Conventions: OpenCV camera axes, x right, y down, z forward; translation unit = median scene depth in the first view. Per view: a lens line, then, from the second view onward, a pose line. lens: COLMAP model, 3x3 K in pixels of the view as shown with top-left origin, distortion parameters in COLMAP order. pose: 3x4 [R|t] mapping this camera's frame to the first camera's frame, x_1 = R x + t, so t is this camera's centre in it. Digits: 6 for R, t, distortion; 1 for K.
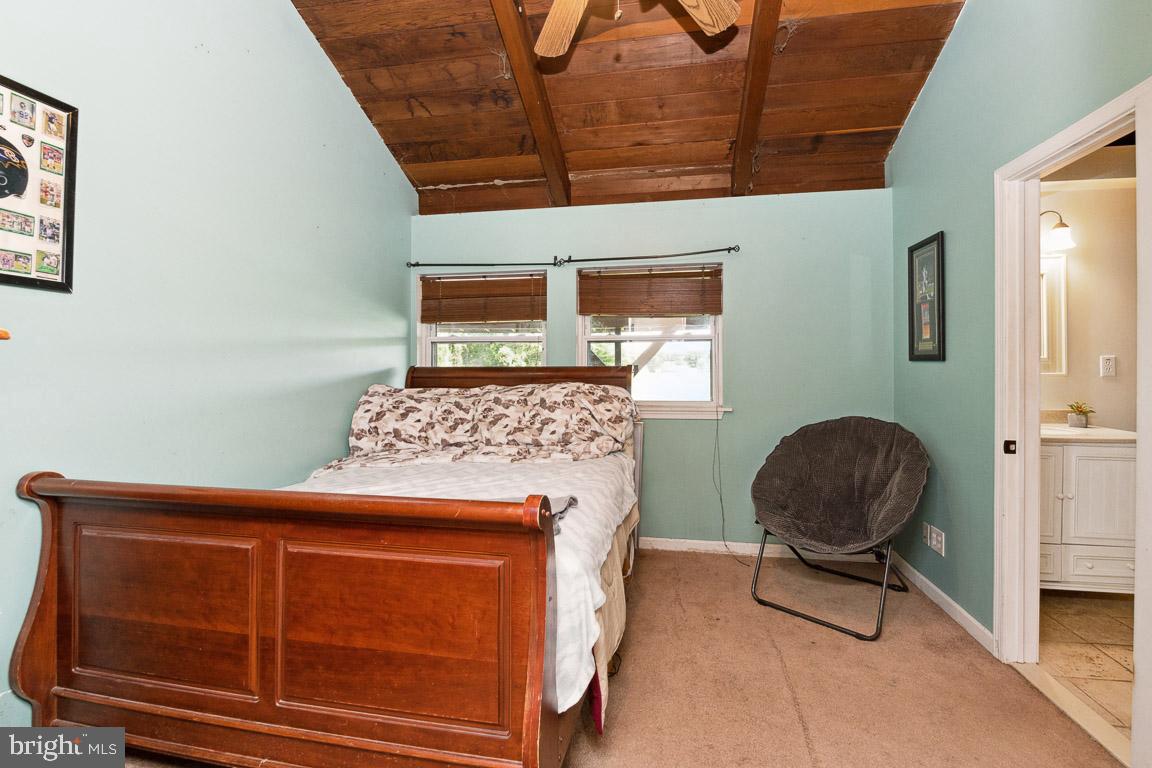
lens RADIAL K [[508.0, 0, 579.0], [0, 508.0, 363.5], [0, 0, 1]] dist [-0.012357, -0.000307]
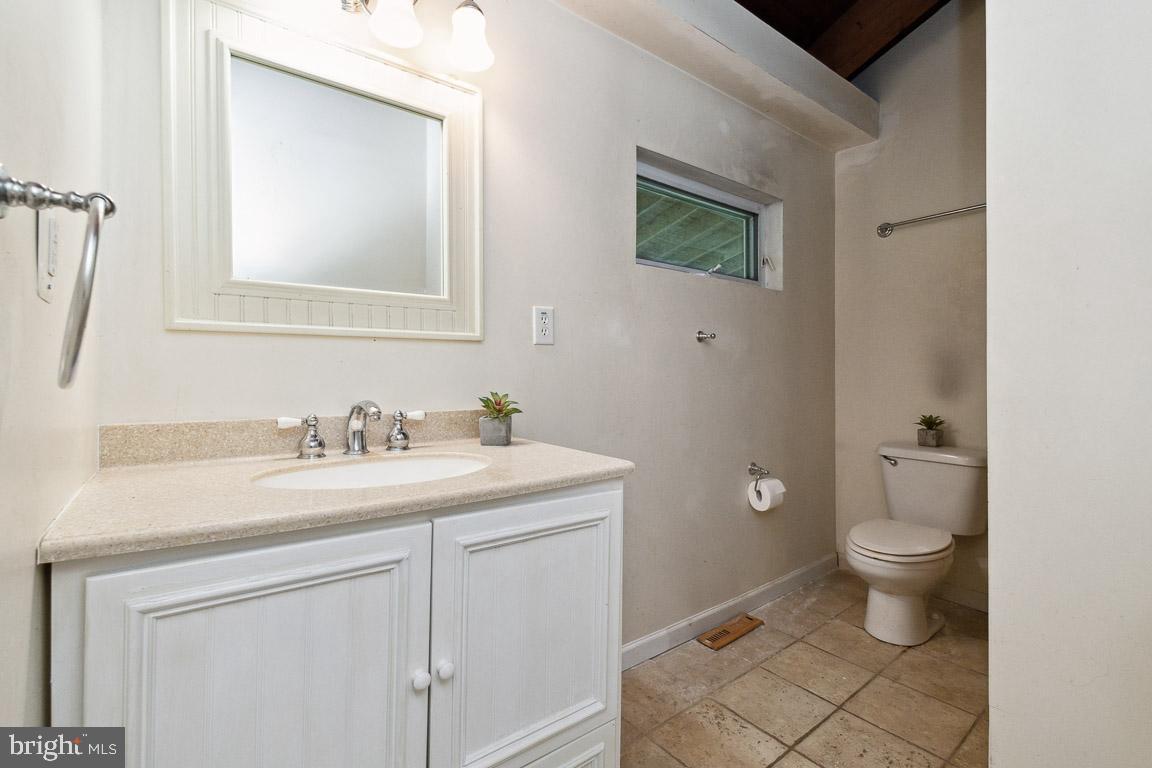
lens RADIAL K [[508.0, 0, 573.1], [0, 508.0, 380.8], [0, 0, 1]] dist [-0.012357, -0.000307]
pose [[0.669992, -0.002418, 0.742364, 0.680210], [-0.001035, 0.999991, 0.004191, 0.063312], [-0.742367, -0.003576, 0.669984, 0.617602]]
